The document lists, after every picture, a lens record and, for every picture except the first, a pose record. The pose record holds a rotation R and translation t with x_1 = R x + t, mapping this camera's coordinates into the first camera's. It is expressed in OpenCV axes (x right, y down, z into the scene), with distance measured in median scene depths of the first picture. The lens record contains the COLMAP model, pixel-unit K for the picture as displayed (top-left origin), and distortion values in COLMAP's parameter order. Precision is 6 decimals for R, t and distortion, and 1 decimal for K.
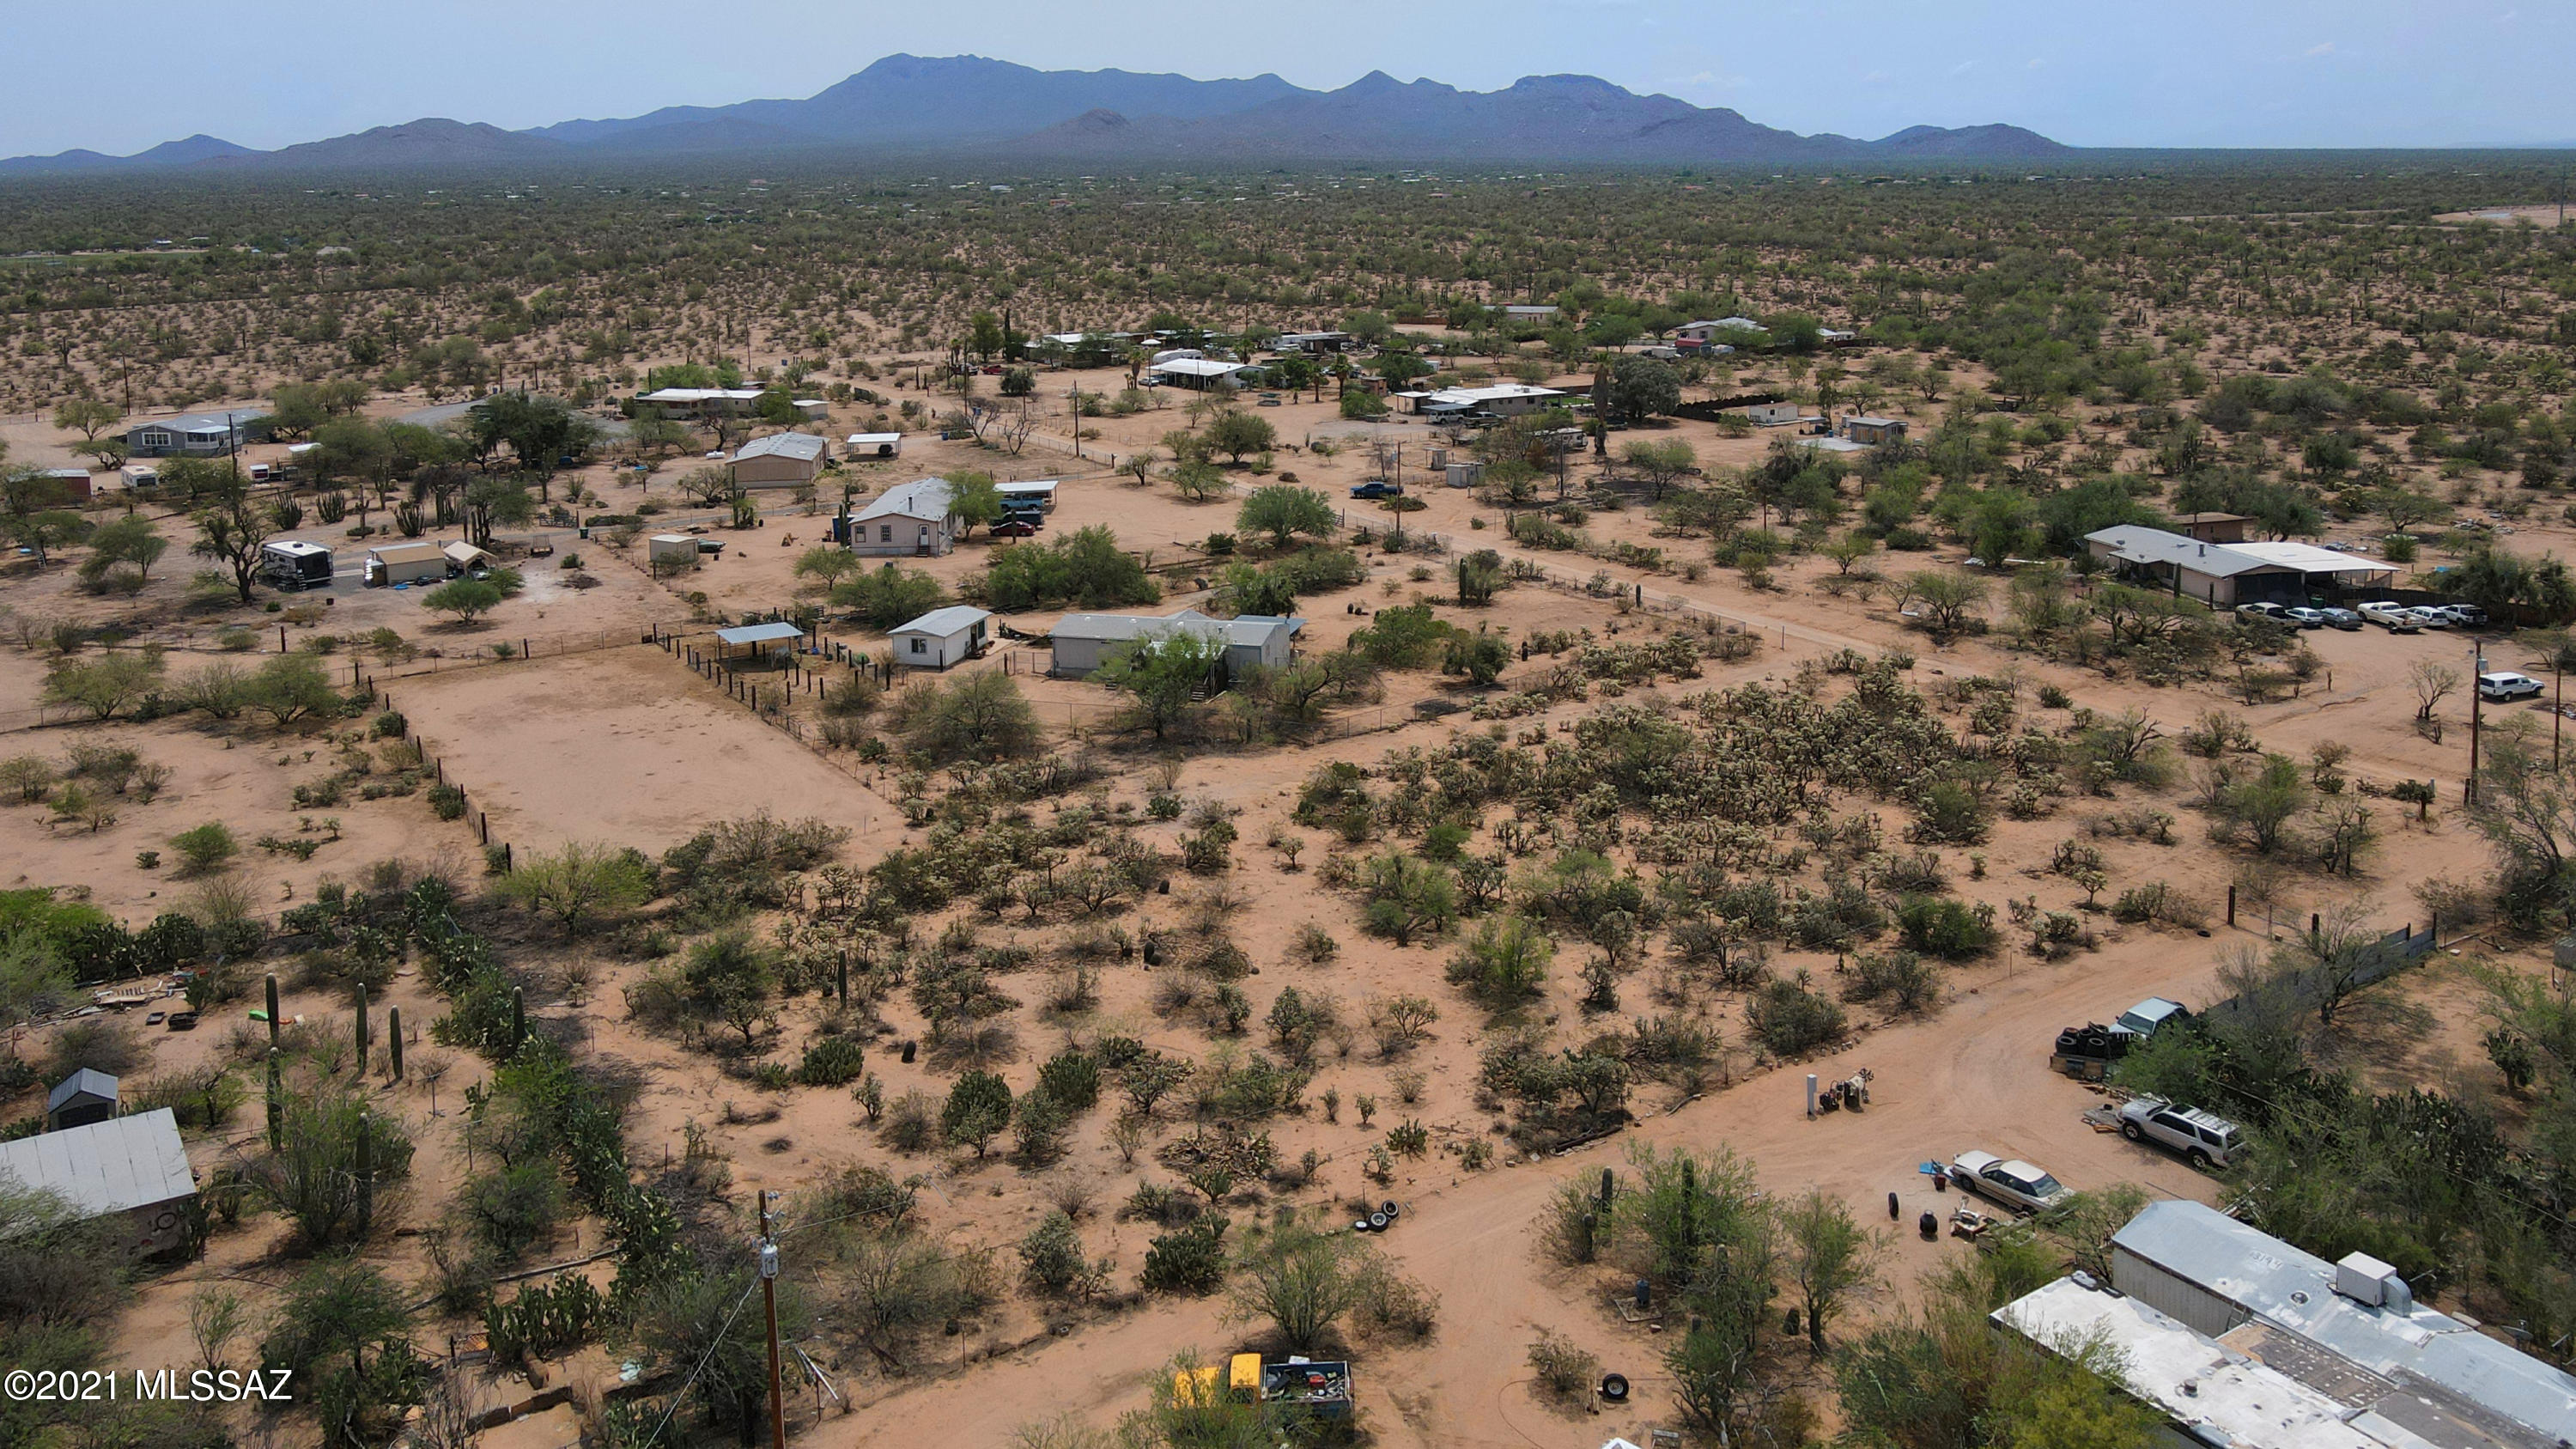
lens RADIAL K [[1889.9, 0, 1288.0], [0, 1889.9, 724.5], [0, 0, 1]] dist [0.007843, 0.008104]
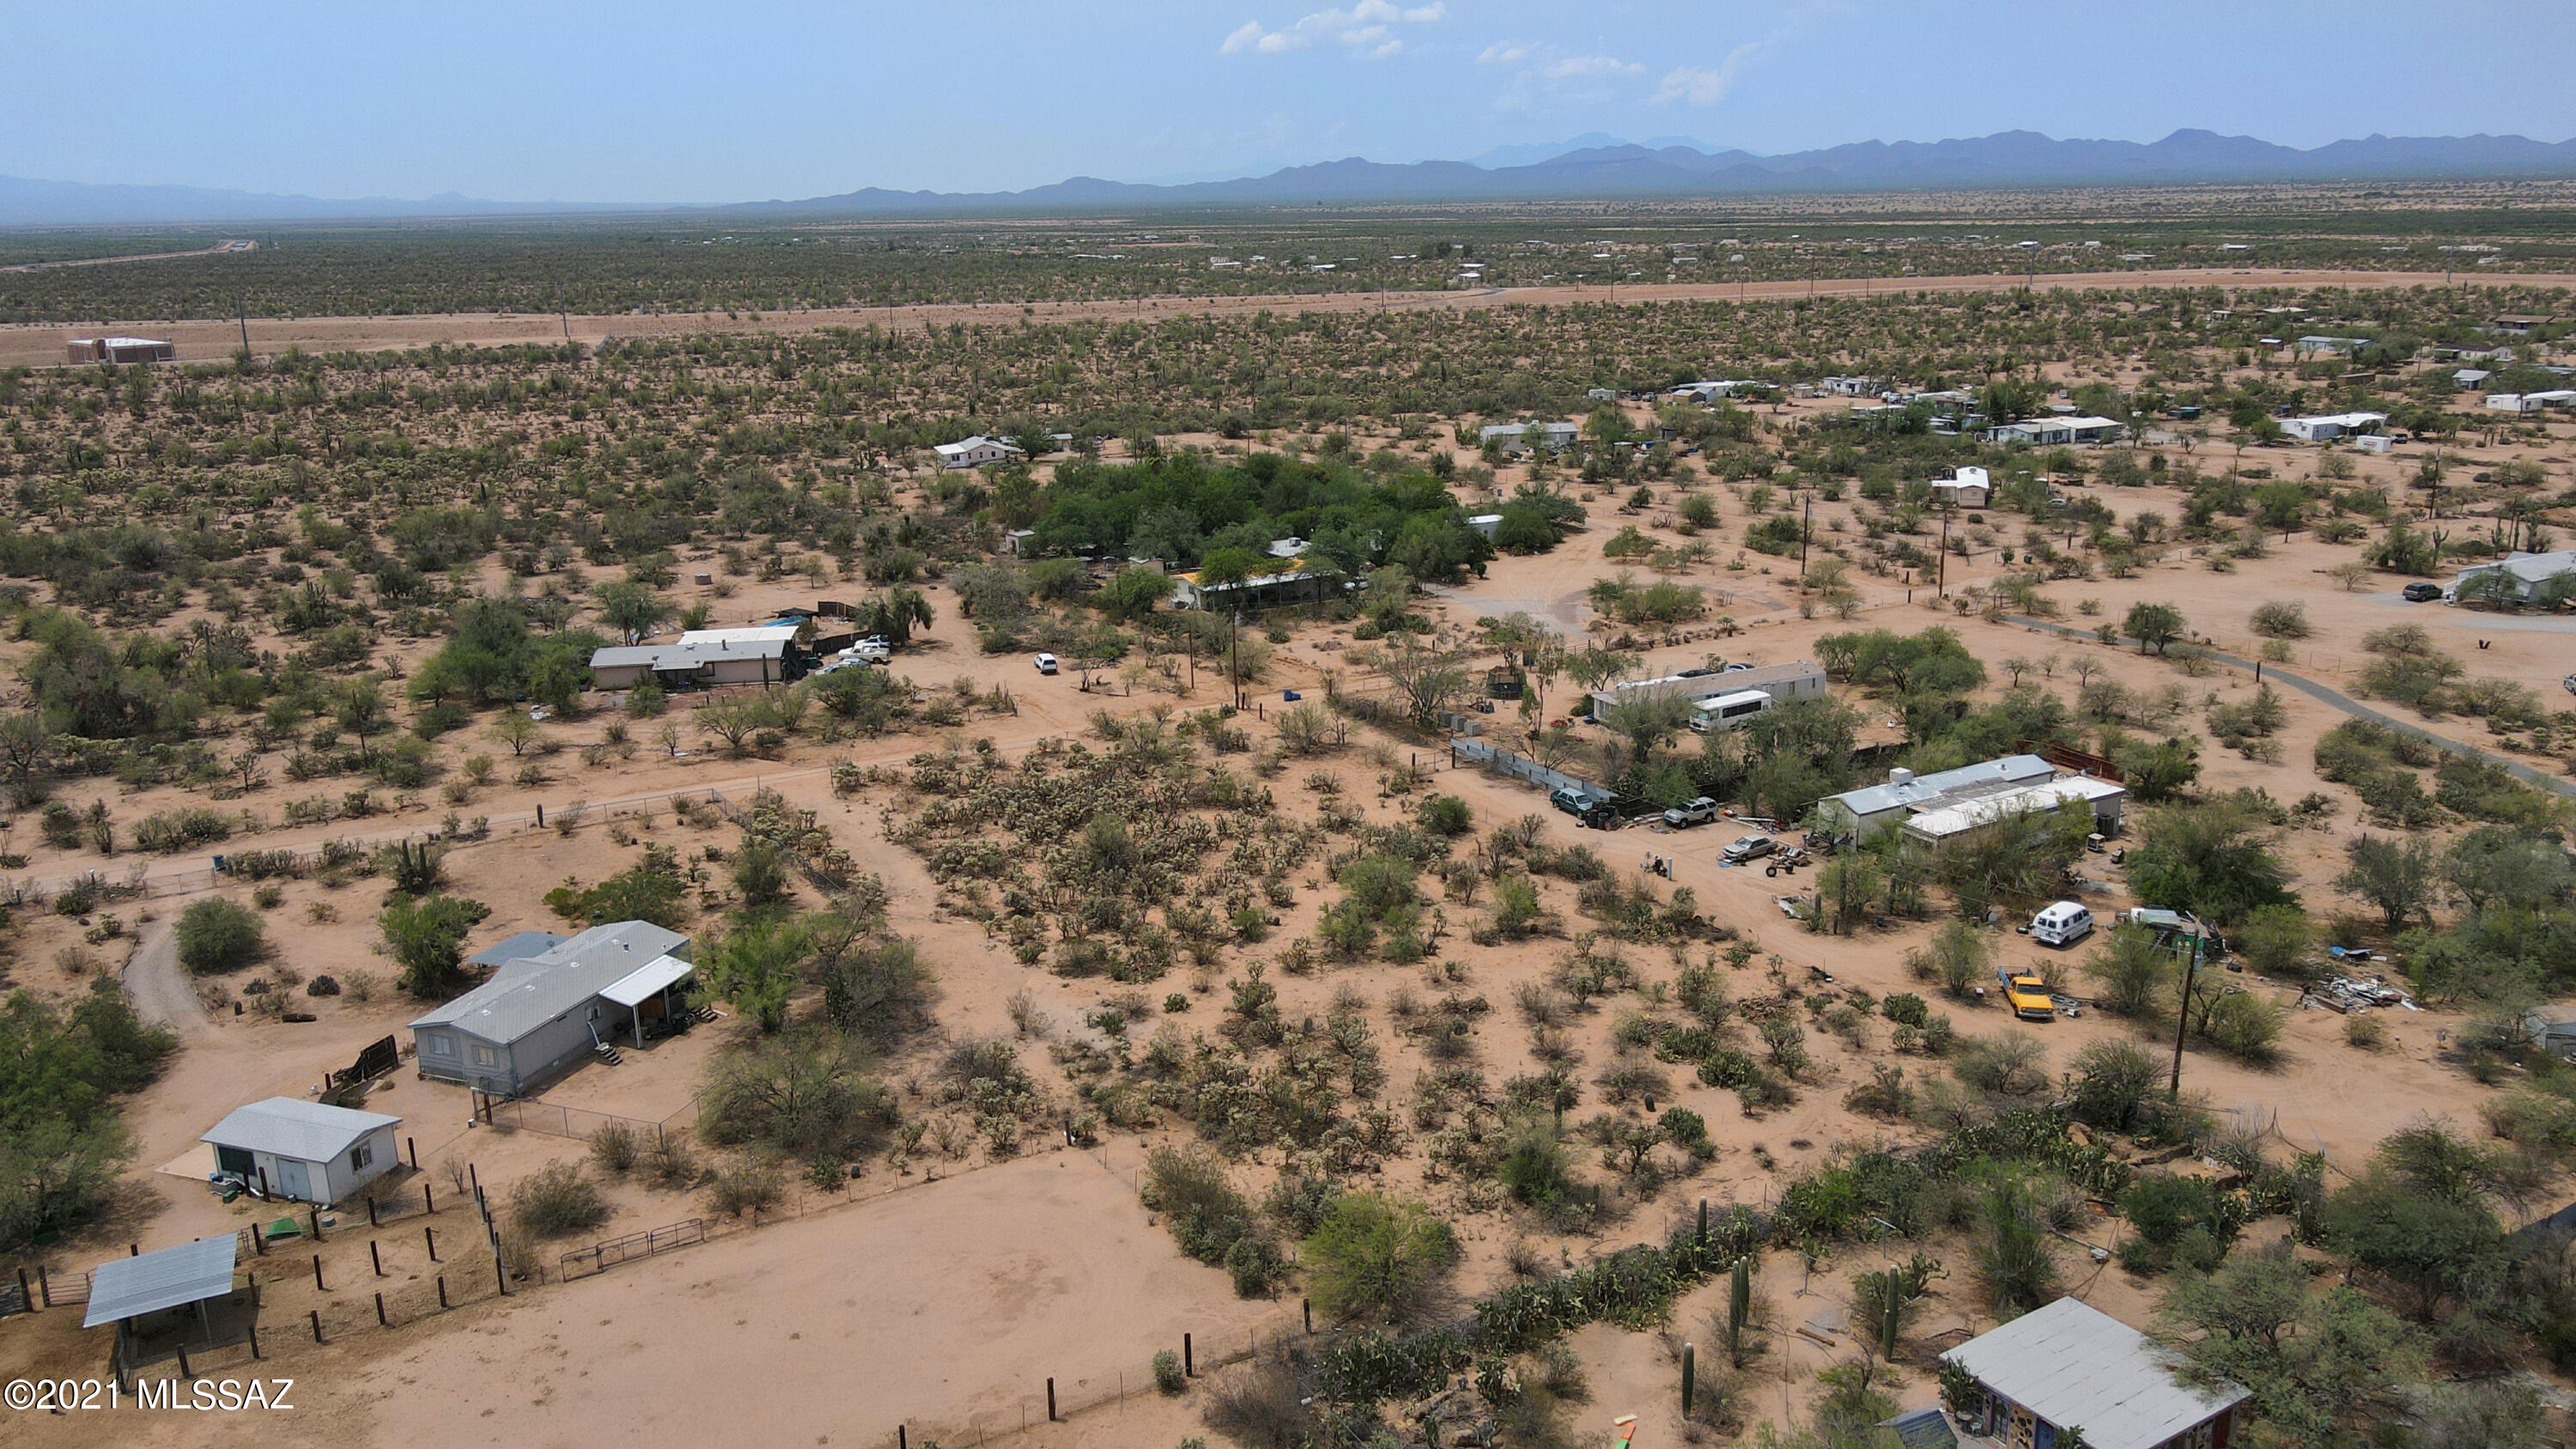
lens RADIAL K [[1889.9, 0, 1288.0], [0, 1889.9, 724.5], [0, 0, 1]] dist [0.007843, 0.008104]
pose [[0.077522, -0.256550, 0.963417, -1.303540], [0.301740, 0.927043, 0.222584, -0.396474], [-0.950233, 0.273446, 0.149277, 0.910001]]
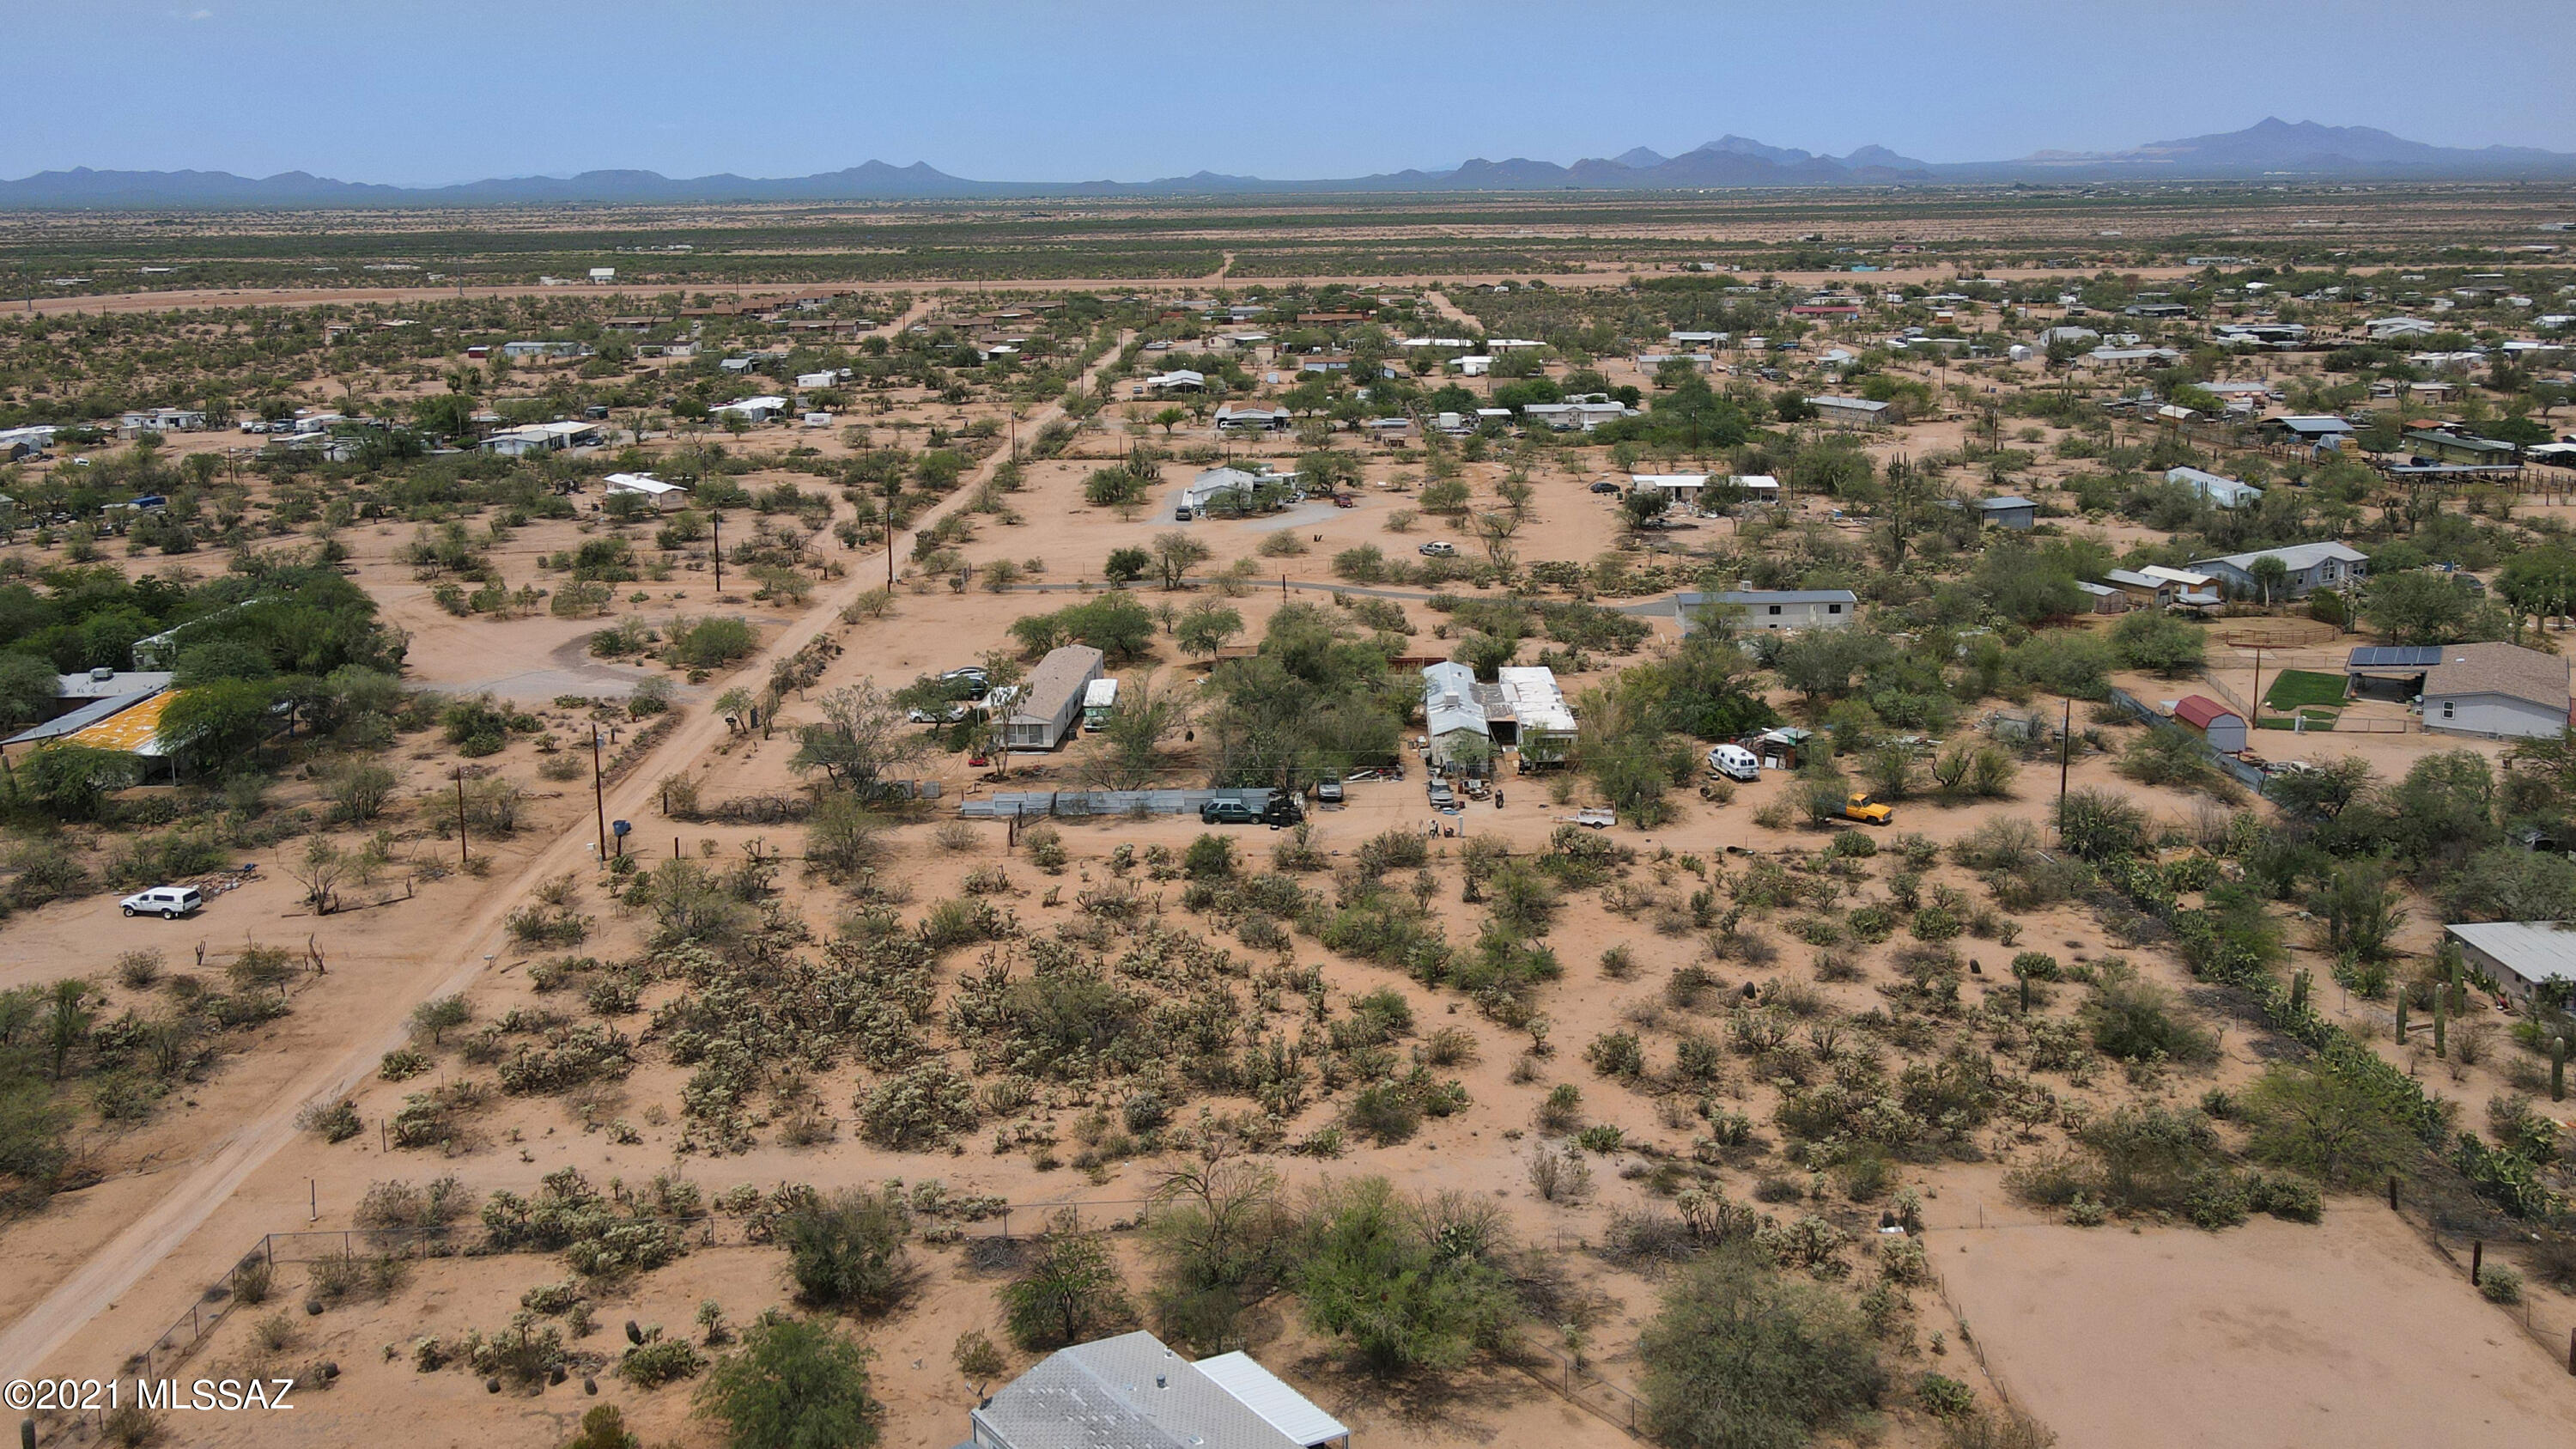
lens RADIAL K [[1889.9, 0, 1288.0], [0, 1889.9, 724.5], [0, 0, 1]] dist [0.007843, 0.008104]
pose [[-0.817368, -0.134007, 0.560314, -0.500344], [0.187145, 0.858068, 0.478221, -0.670794], [-0.544873, 0.495743, -0.676278, 1.970183]]
